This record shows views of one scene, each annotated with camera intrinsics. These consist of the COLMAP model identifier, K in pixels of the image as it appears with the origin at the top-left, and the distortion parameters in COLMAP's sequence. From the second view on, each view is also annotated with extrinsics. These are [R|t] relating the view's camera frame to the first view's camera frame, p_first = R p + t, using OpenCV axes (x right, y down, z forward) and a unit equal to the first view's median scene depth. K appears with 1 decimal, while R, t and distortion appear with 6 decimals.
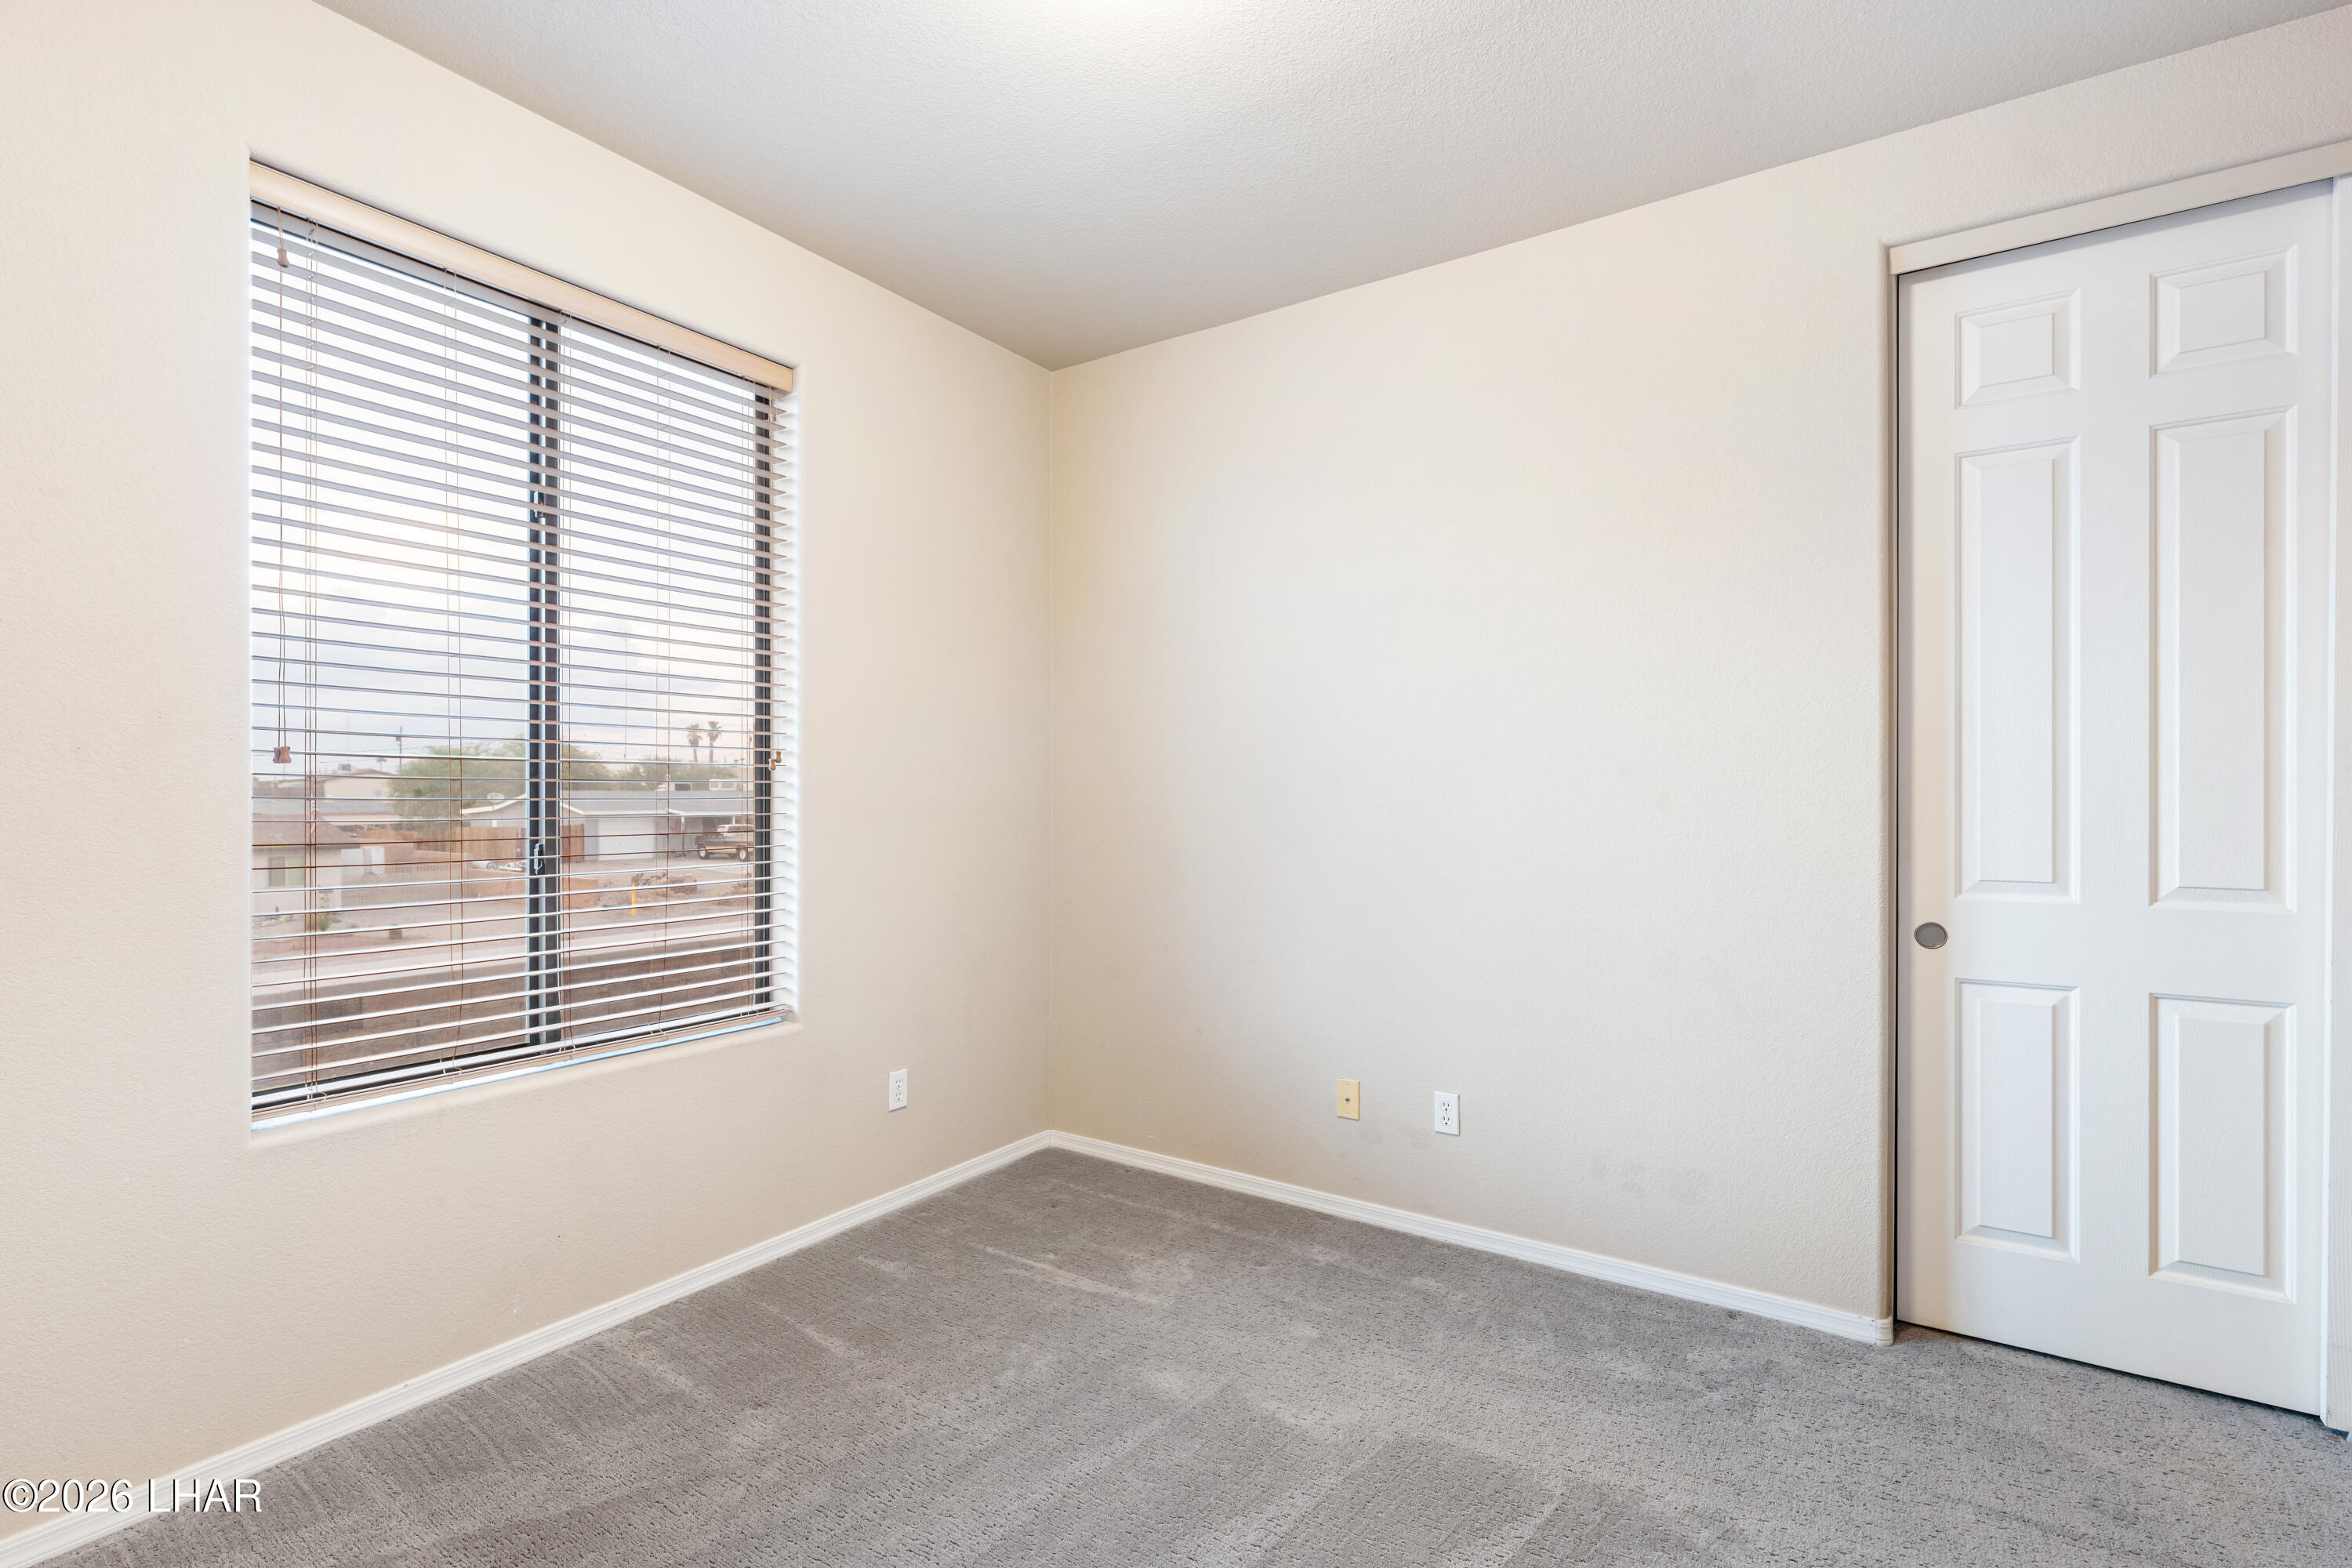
lens RADIAL K [[1099.8, 0, 1168.4], [0, 1099.8, 790.1], [0, 0, 1]] dist [-0.001343, 0.000982]
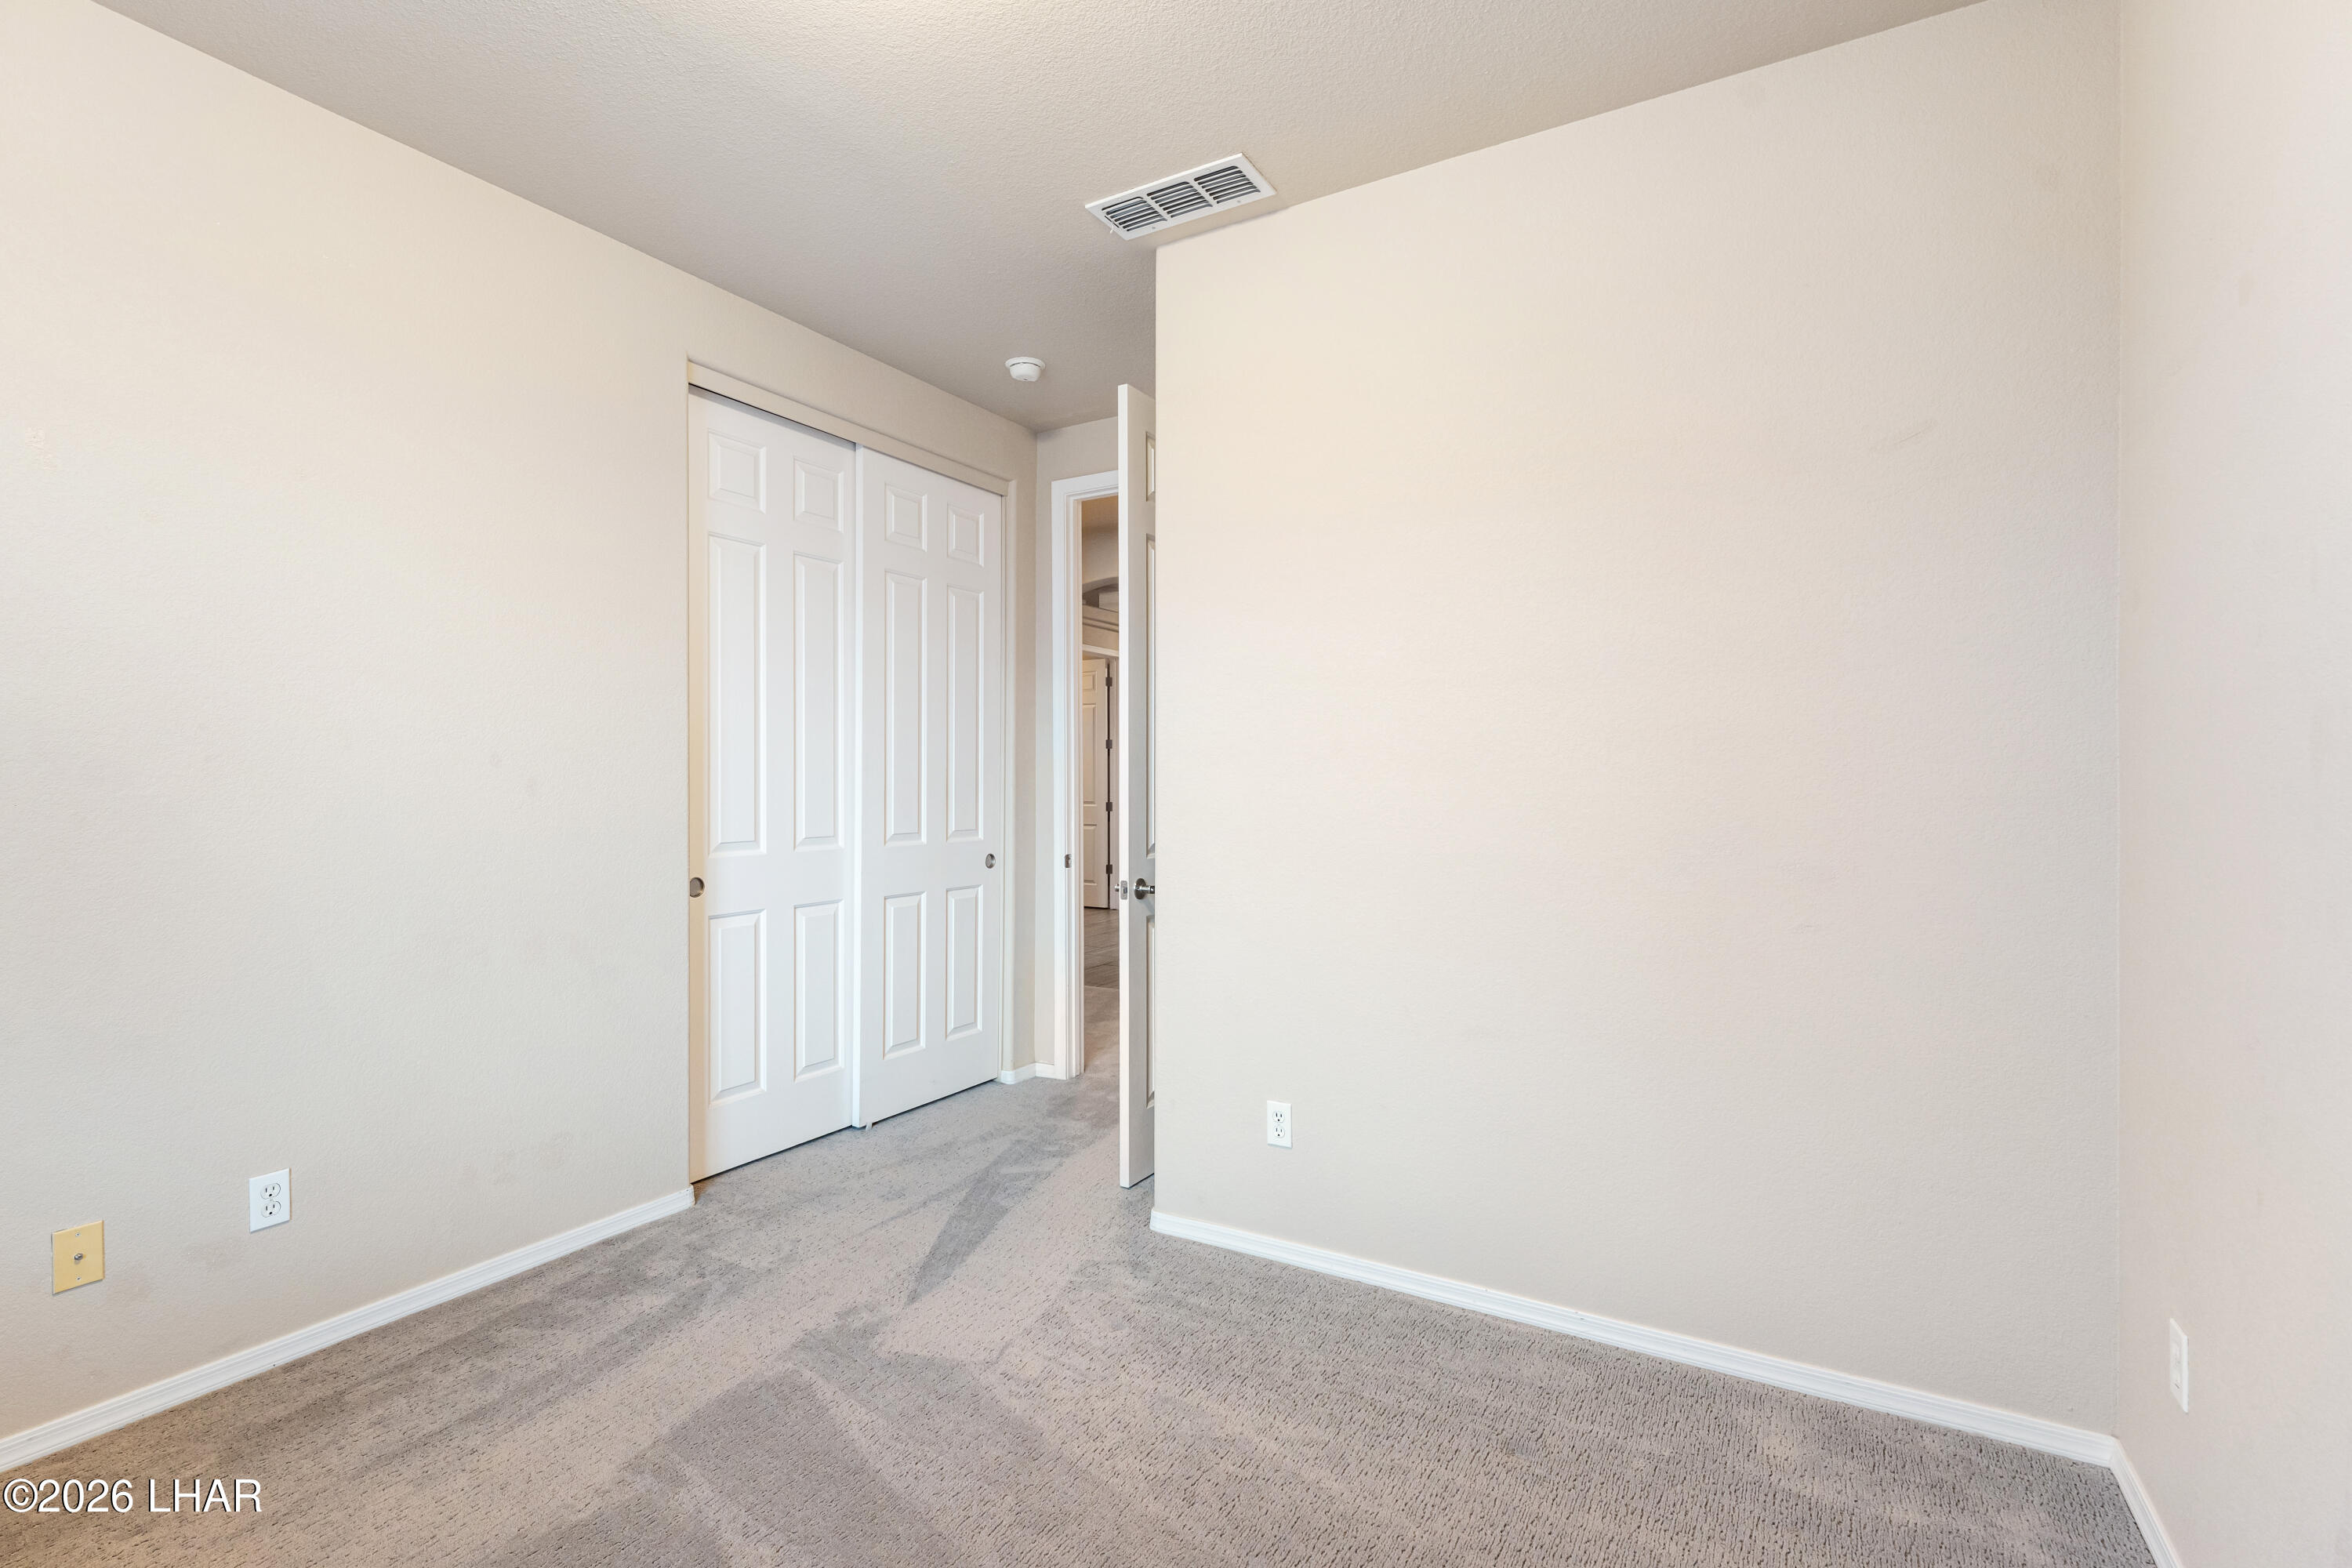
lens RADIAL K [[1099.8, 0, 1167.6], [0, 1099.8, 780.8], [0, 0, 1]] dist [-0.001343, 0.000982]
pose [[-0.086795, 0.000388, 0.996226, -0.695426], [-0.004116, 0.999991, -0.000749, 0.001464], [-0.996218, -0.004166, -0.086792, 0.555645]]
